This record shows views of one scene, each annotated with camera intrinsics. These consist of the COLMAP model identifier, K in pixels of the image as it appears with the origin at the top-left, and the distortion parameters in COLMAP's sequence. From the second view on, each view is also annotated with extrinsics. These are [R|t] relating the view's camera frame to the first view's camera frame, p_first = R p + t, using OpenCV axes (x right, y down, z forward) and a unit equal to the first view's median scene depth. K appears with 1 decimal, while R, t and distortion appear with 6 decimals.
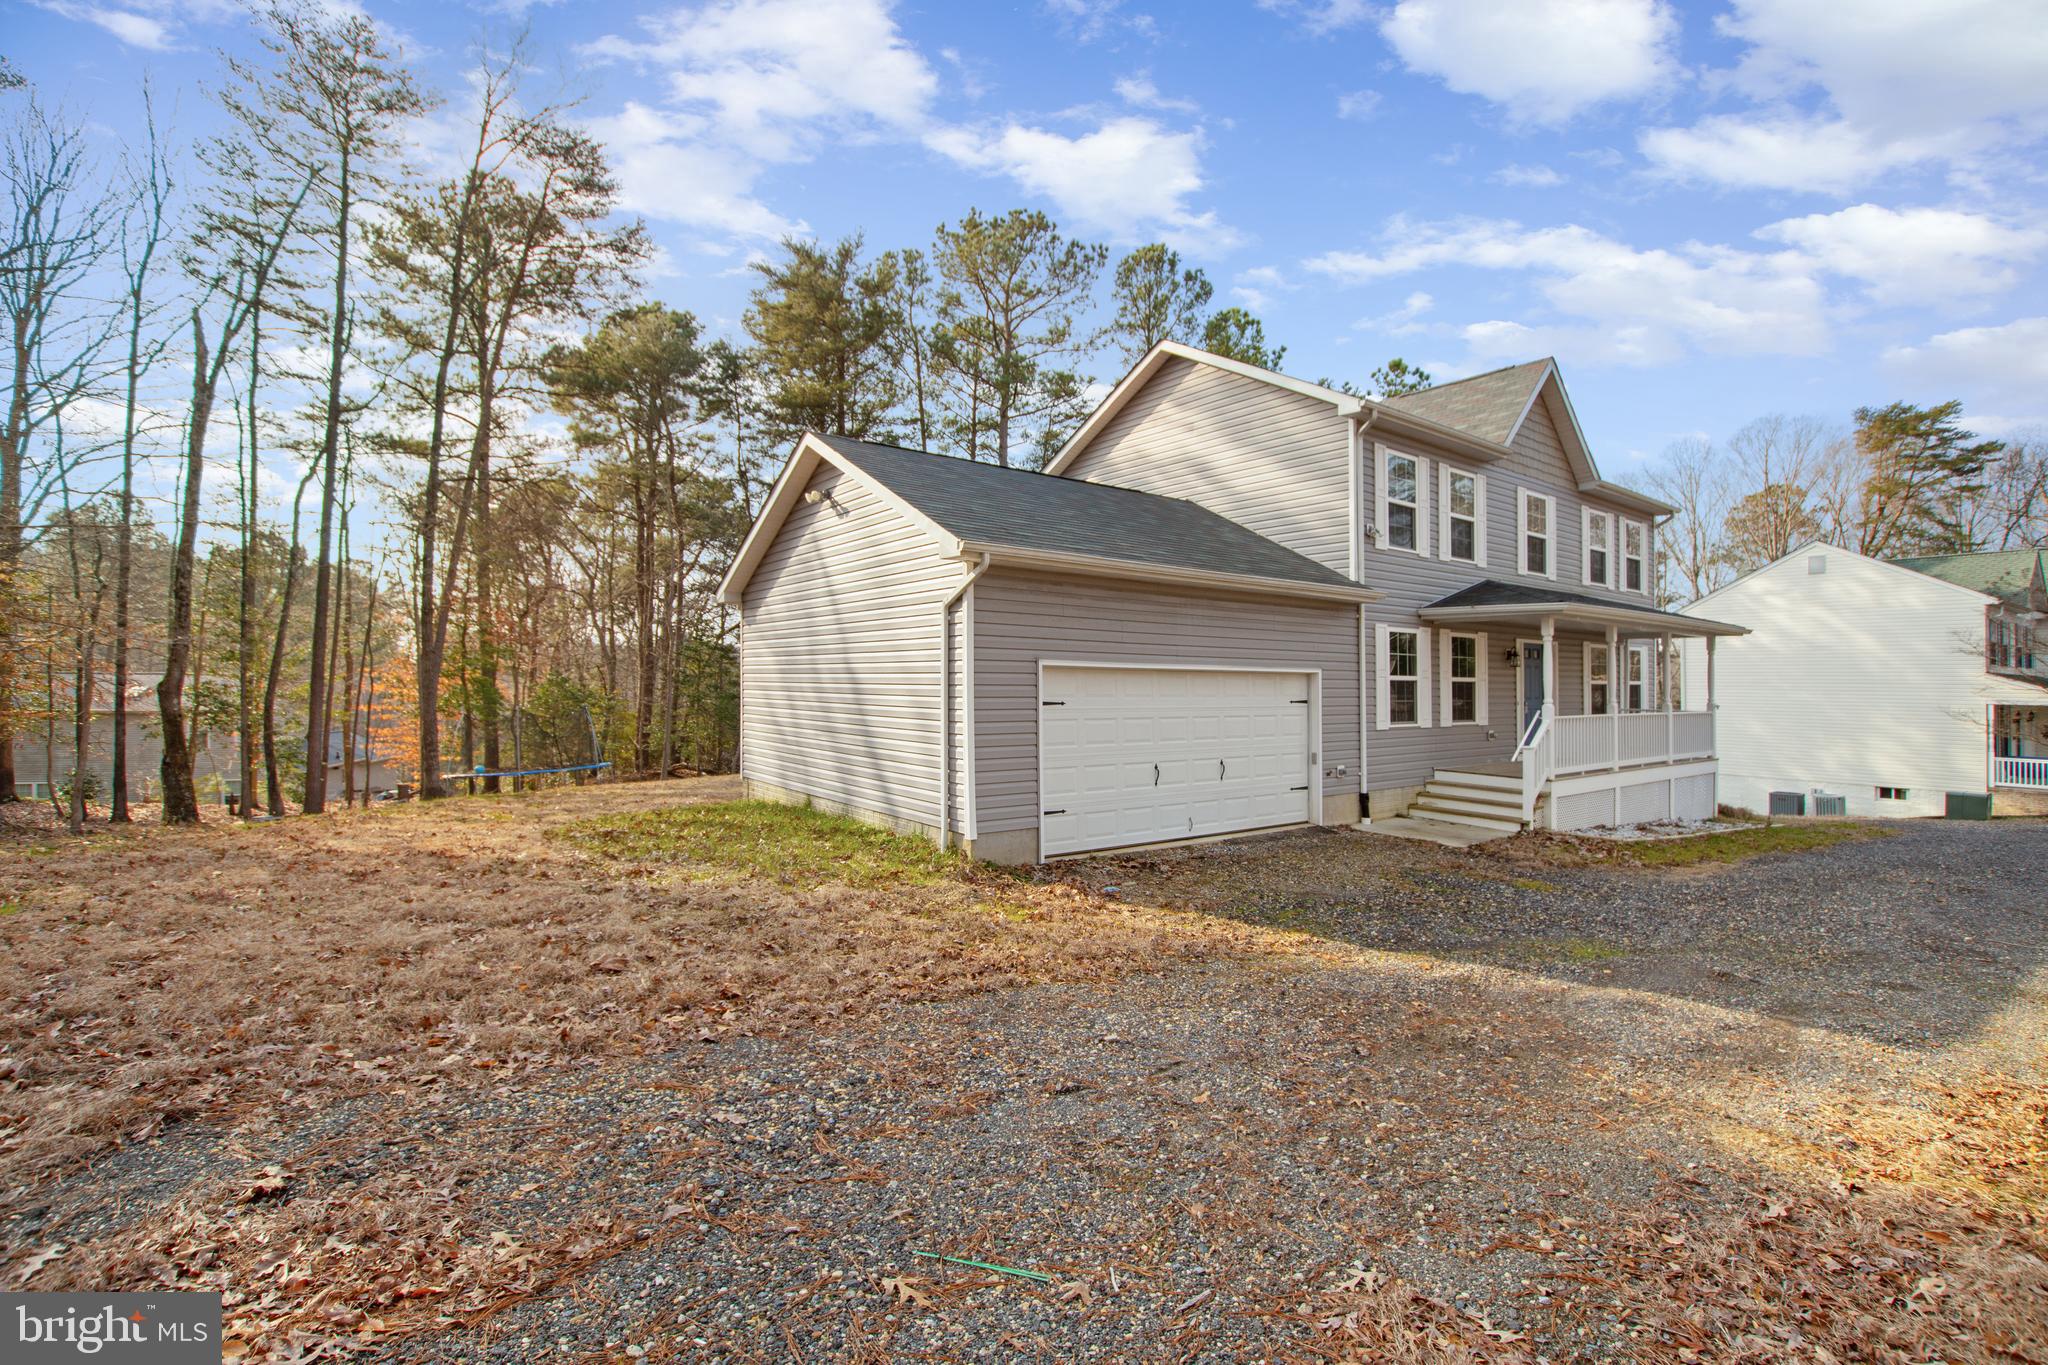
lens RADIAL K [[911.9, 0, 1025.1], [0, 911.9, 705.4], [0, 0, 1]] dist [-0.000865, -0.010328]
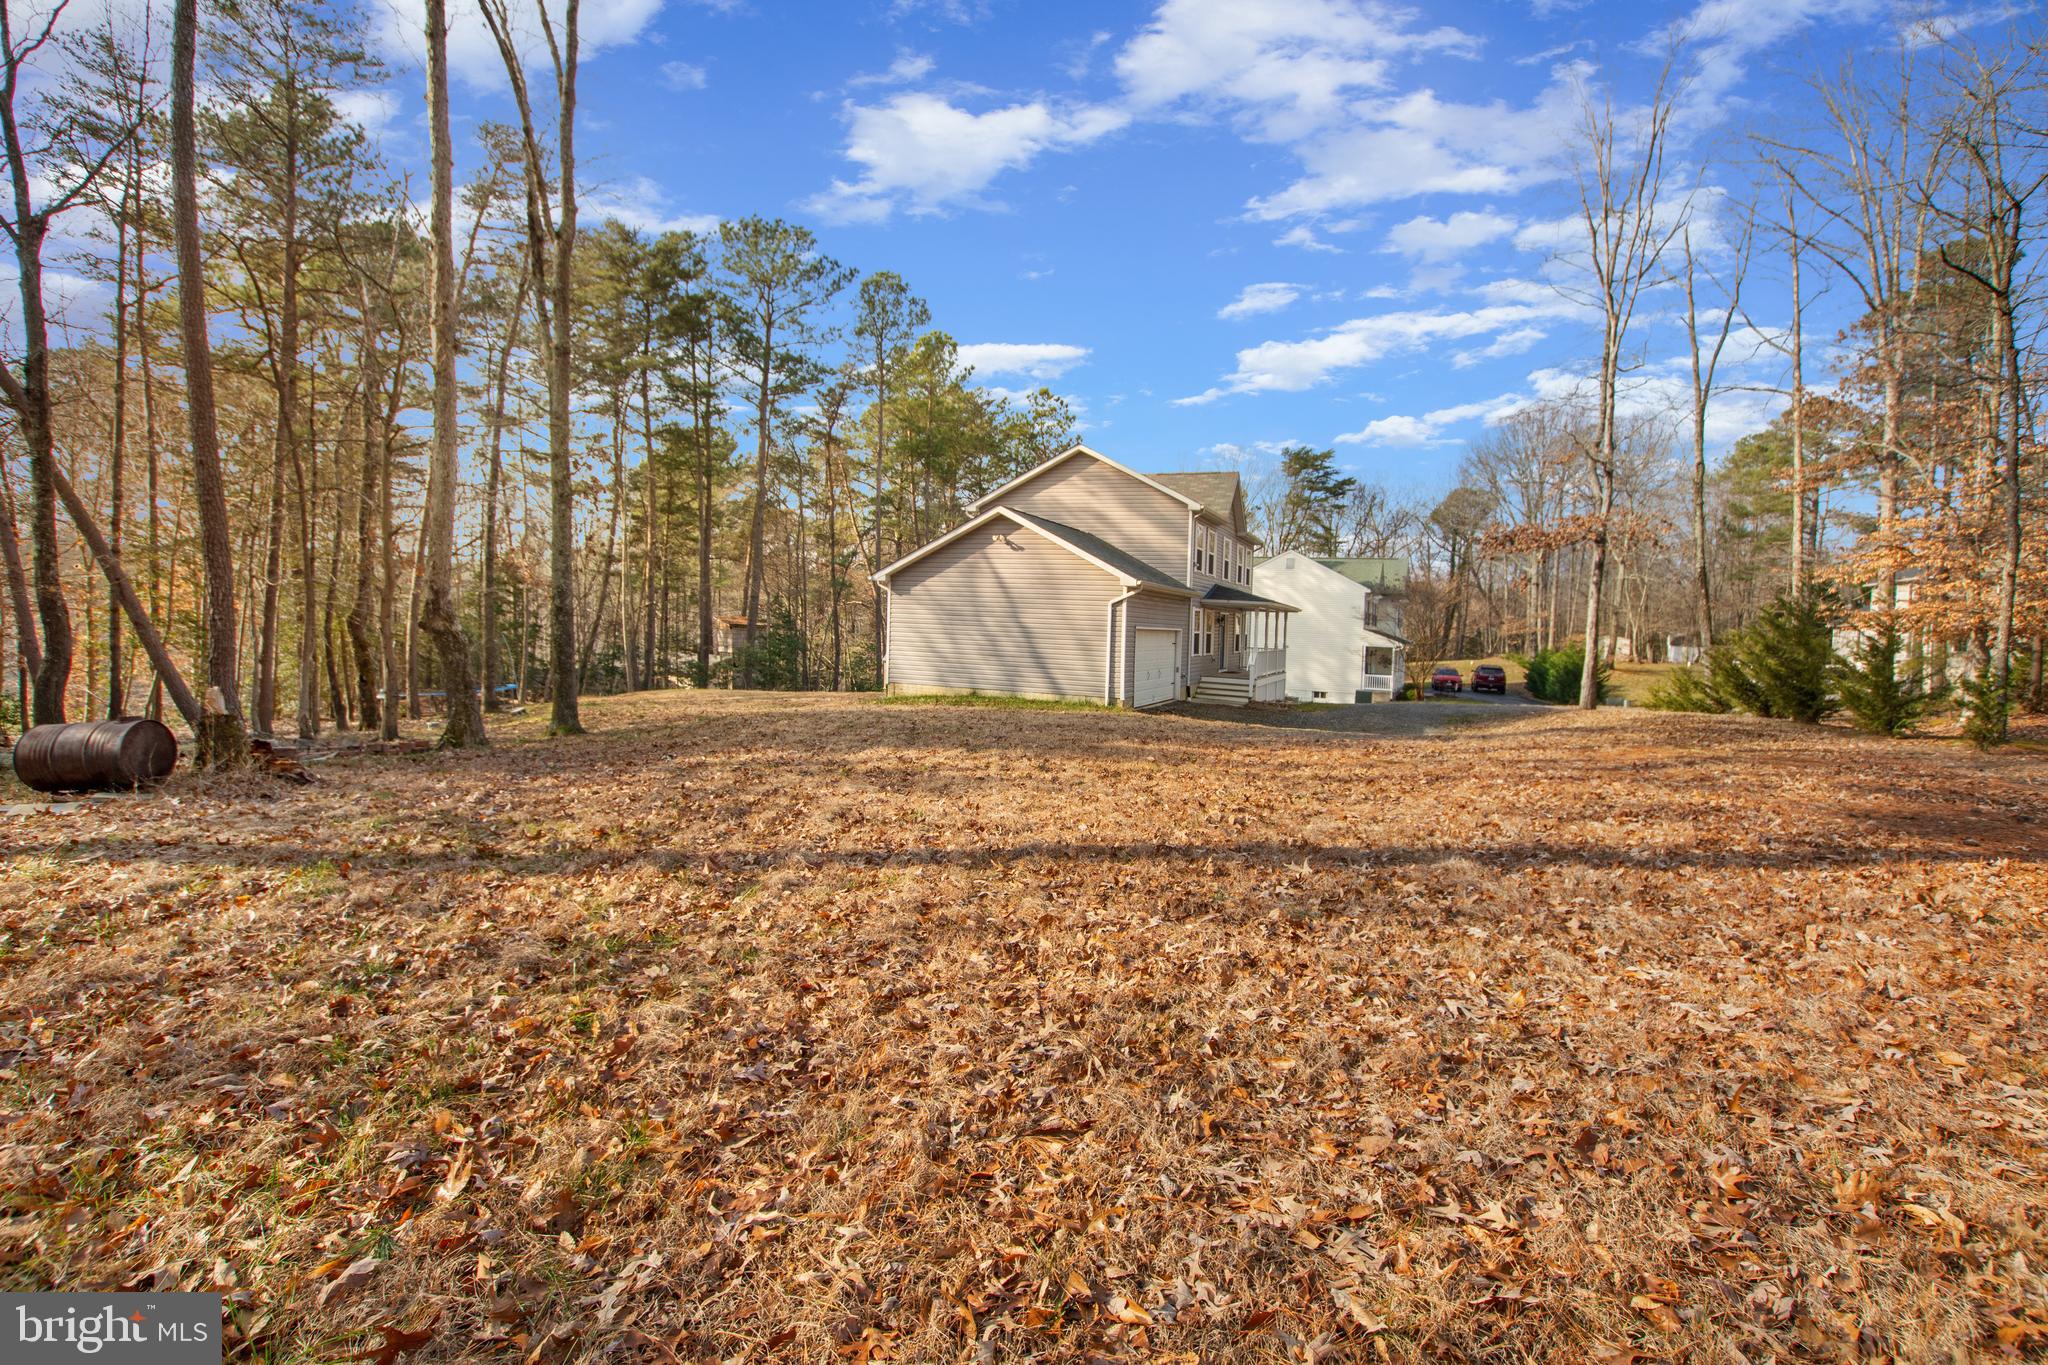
lens RADIAL K [[906.1, 0, 1023.2], [0, 906.1, 696.2], [0, 0, 1]] dist [-0.000535, -0.000114]
pose [[0.875200, -0.018610, 0.483404, -0.943848], [-0.012486, 0.998058, 0.061029, -0.004601], [-0.483600, -0.059449, 0.873268, -0.637298]]
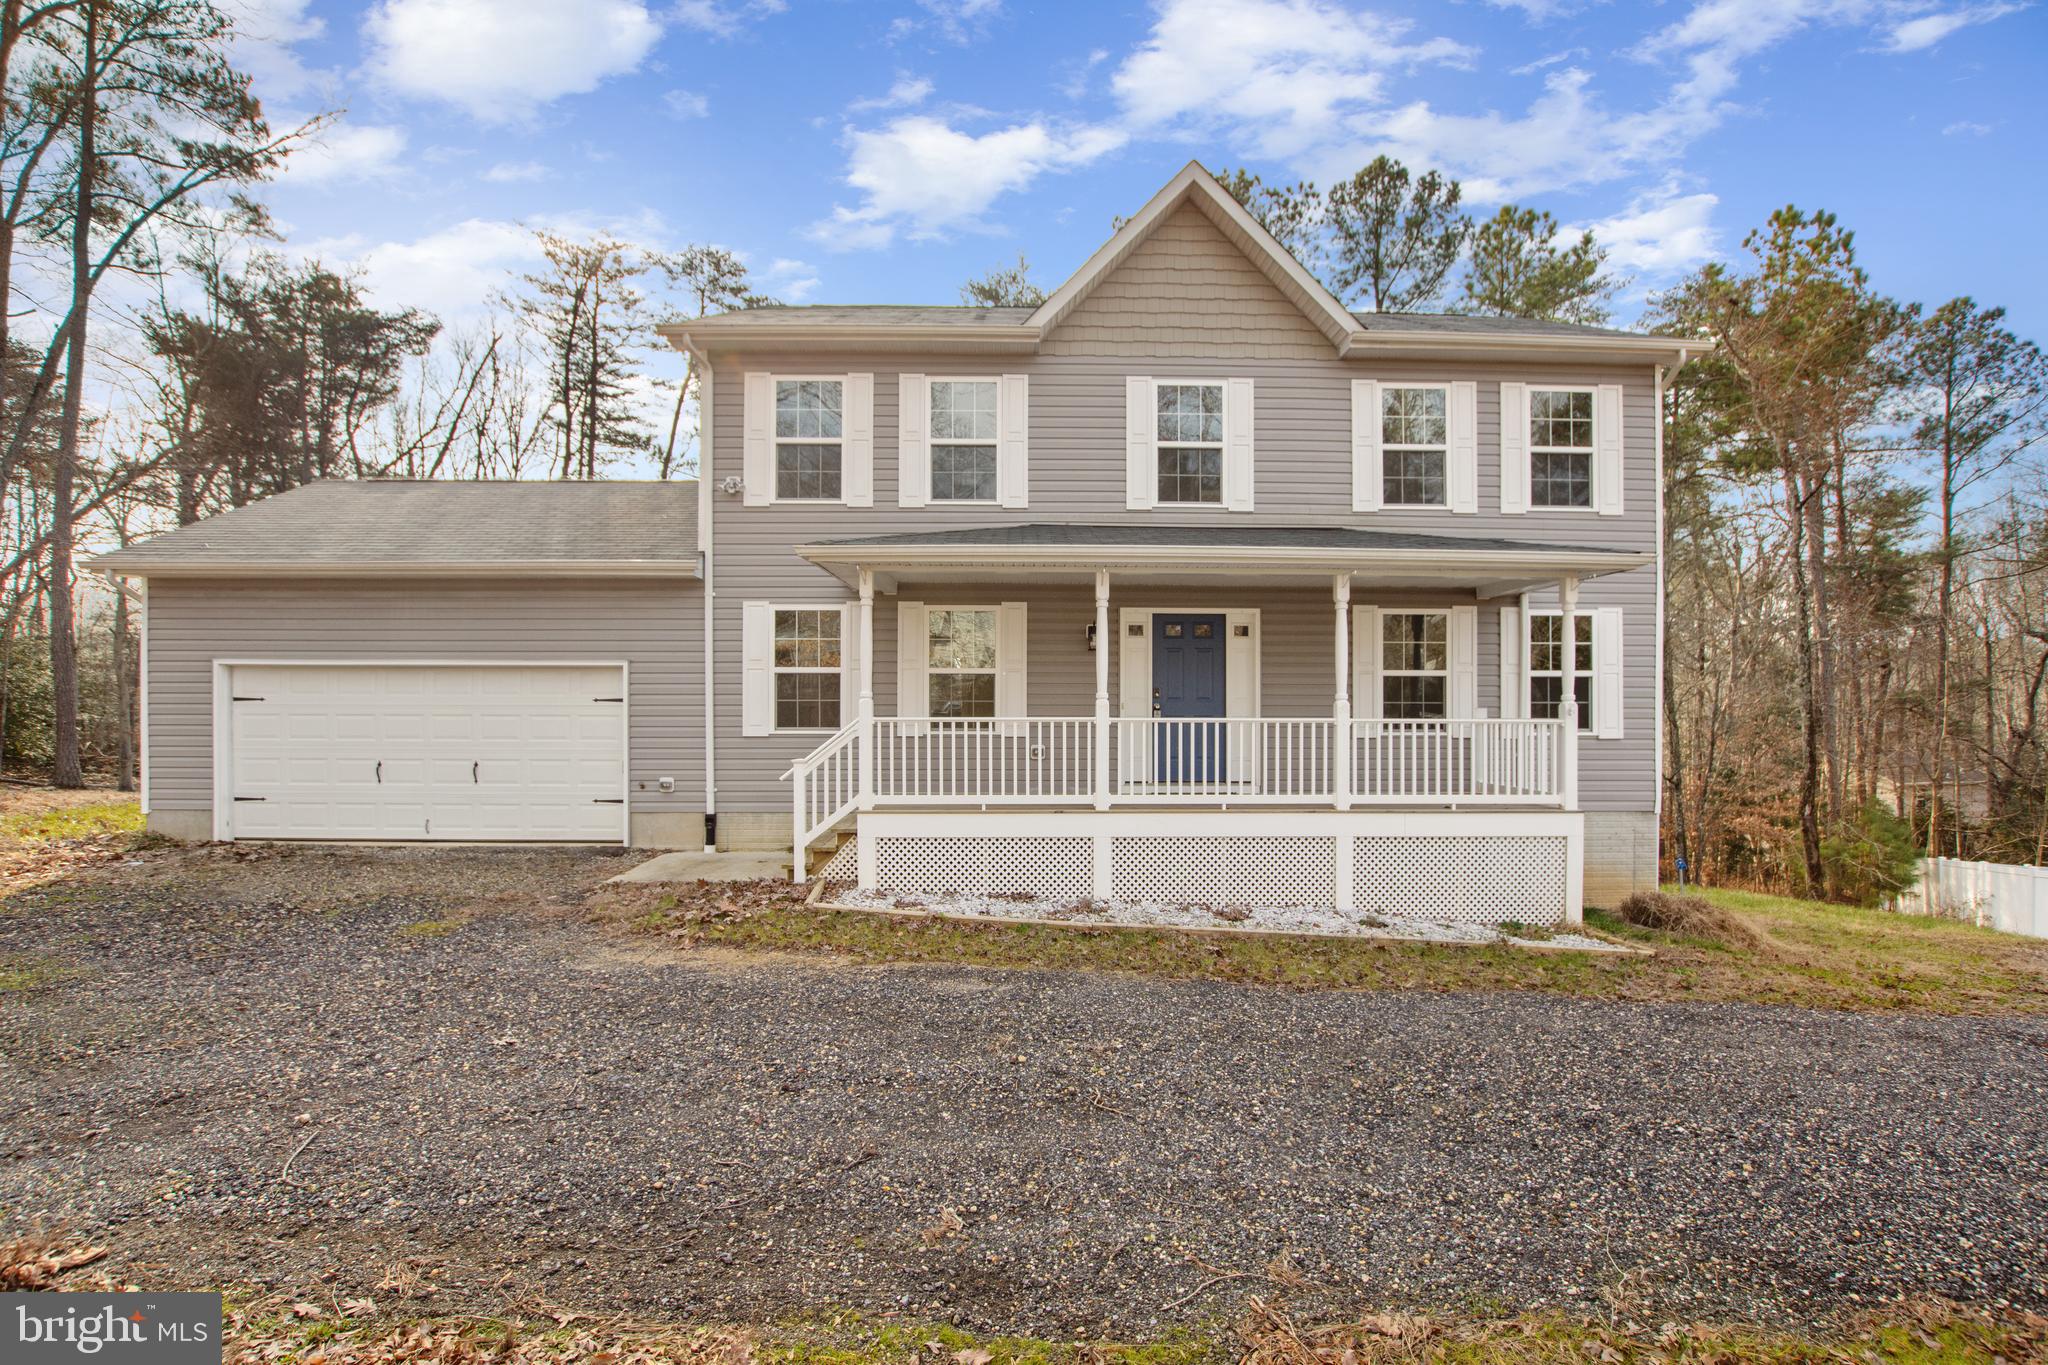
lens RADIAL K [[874.9, 0, 1029.2], [0, 874.9, 714.2], [0, 0, 1]] dist [-0.001571, -0.030144]
pose [[0.807106, 0.005039, -0.590385, 0.962201], [-0.008533, 0.999959, -0.003129, 0.008137], [0.590345, 0.007563, 0.807116, 0.501776]]
